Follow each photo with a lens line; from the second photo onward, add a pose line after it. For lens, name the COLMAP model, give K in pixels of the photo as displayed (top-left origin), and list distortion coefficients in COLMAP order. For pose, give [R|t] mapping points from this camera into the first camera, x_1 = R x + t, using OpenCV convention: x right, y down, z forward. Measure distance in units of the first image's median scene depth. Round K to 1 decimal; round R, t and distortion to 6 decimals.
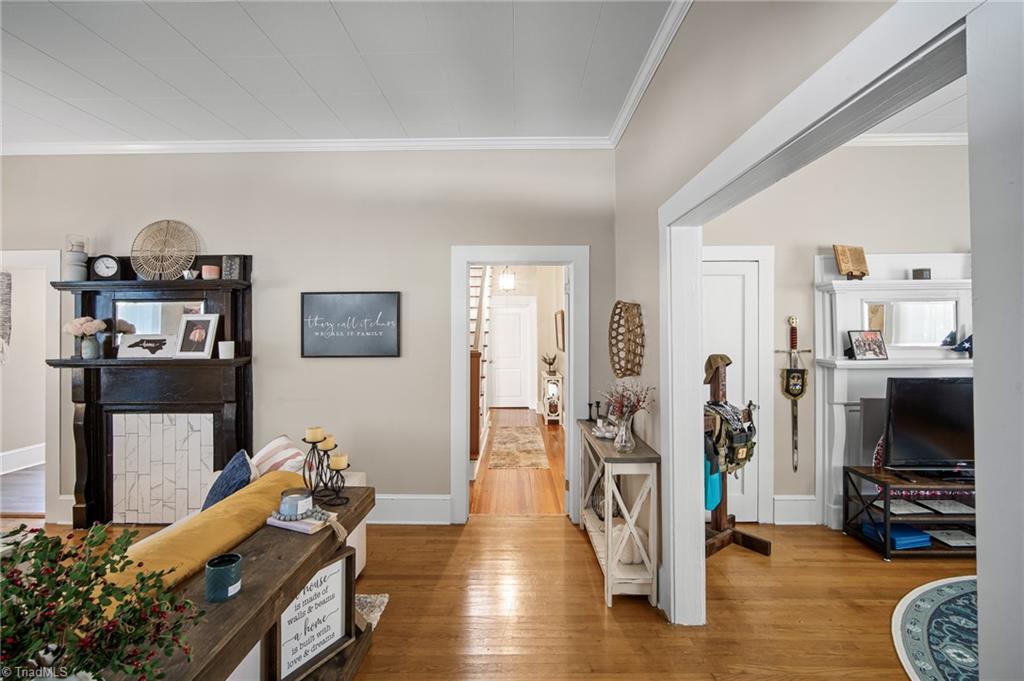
lens RADIAL K [[458.6, 0, 509.3], [0, 458.6, 329.2], [0, 0, 1]] dist [-0.022003, 0.000490]
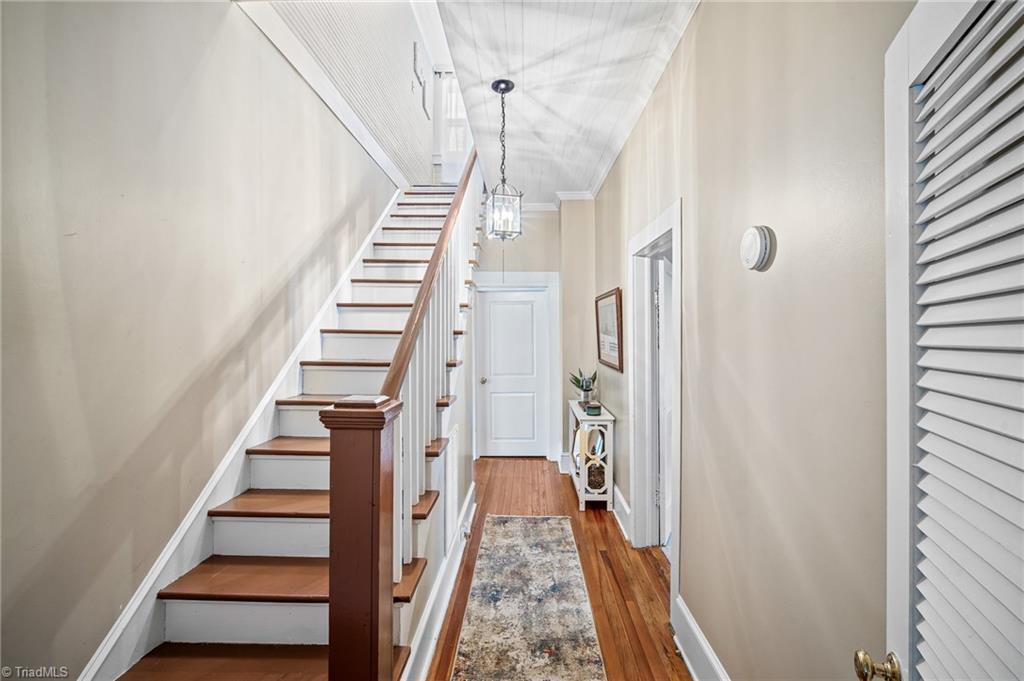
lens RADIAL K [[458.6, 0, 509.3], [0, 458.6, 329.2], [0, 0, 1]] dist [-0.022003, 0.000490]
pose [[0.999646, 0.003590, -0.026362, 0.010223], [-0.003555, 0.999993, 0.001376, 0.001722], [0.026367, -0.001282, 0.999652, 0.474642]]
